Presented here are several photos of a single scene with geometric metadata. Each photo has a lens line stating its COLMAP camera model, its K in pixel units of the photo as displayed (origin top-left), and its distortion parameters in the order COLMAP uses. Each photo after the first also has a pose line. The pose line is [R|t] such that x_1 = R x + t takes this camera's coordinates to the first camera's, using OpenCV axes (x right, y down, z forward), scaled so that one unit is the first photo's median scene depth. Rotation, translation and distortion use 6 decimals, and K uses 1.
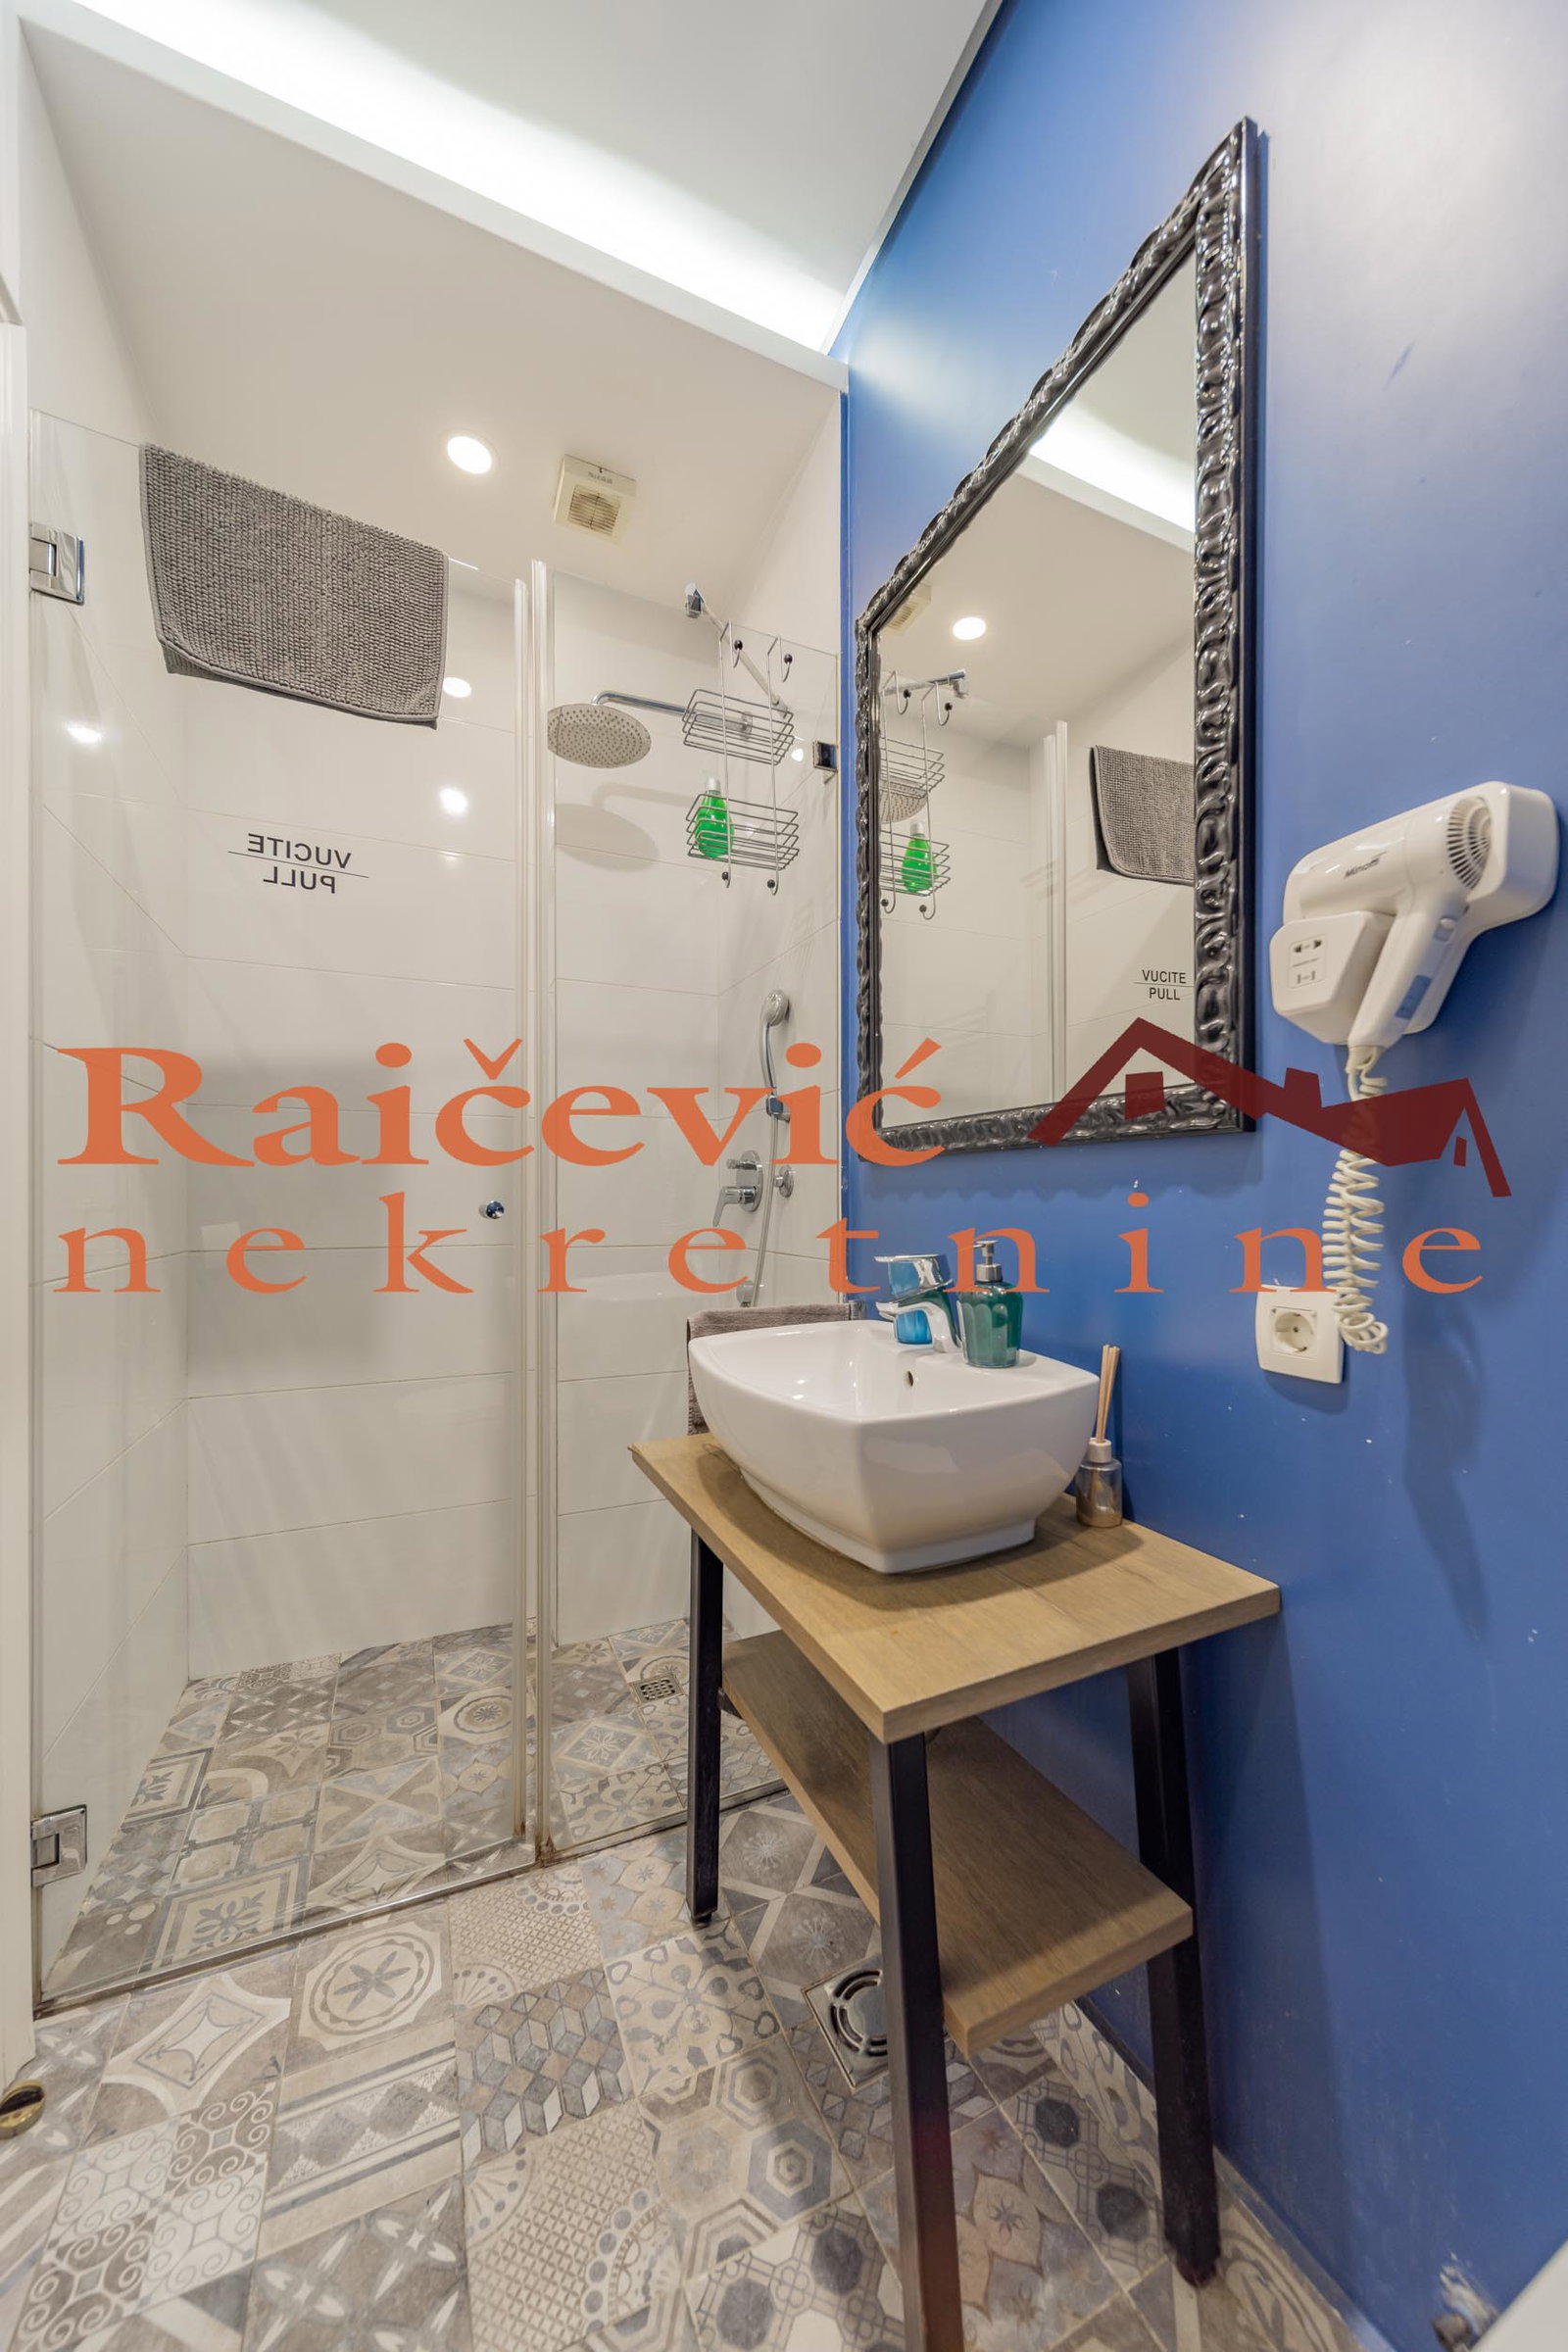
lens RADIAL K [[826.8, 0, 791.2], [0, 826.8, 1167.2], [0, 0, 1]] dist [-0.000914, -0.000349]
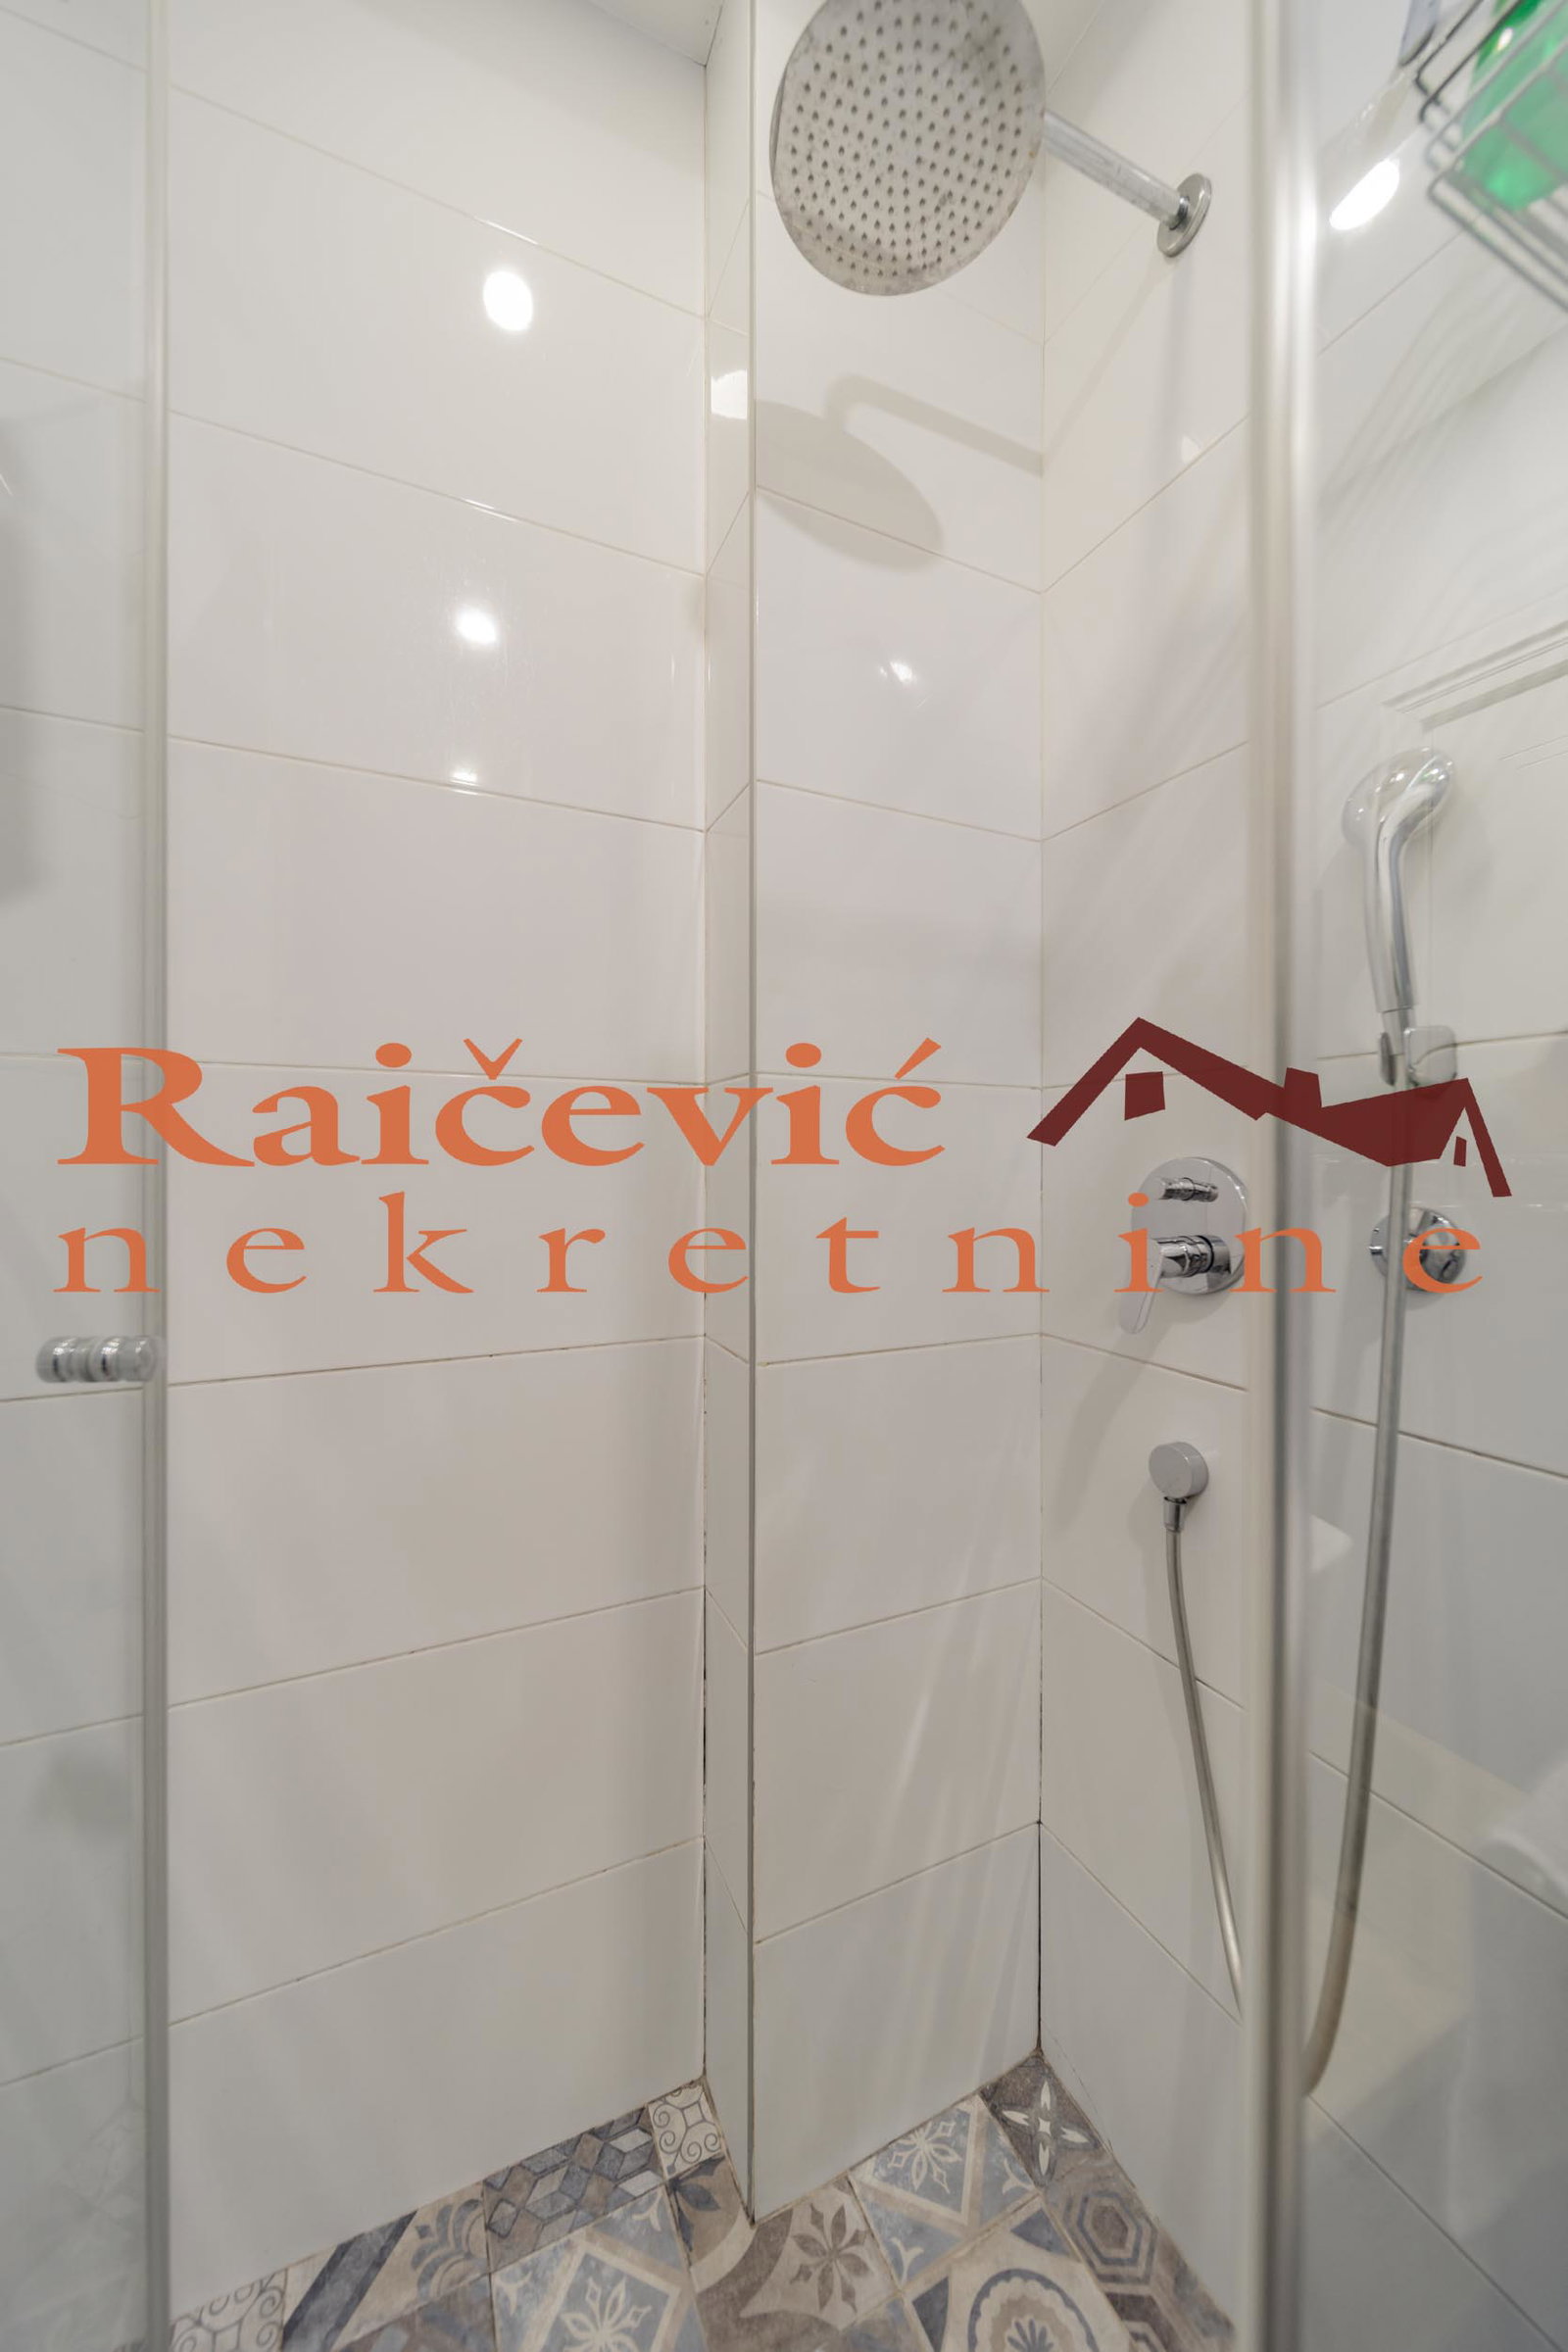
lens RADIAL K [[826.8, 0, 791.2], [0, 826.8, 1167.2], [0, 0, 1]] dist [-0.000914, -0.000349]
pose [[1.000000, 0.000252, 0.000630, -0.260608], [-0.000252, 1.000000, 0.000388, -0.014192], [-0.000629, -0.000389, 1.000000, 0.534499]]
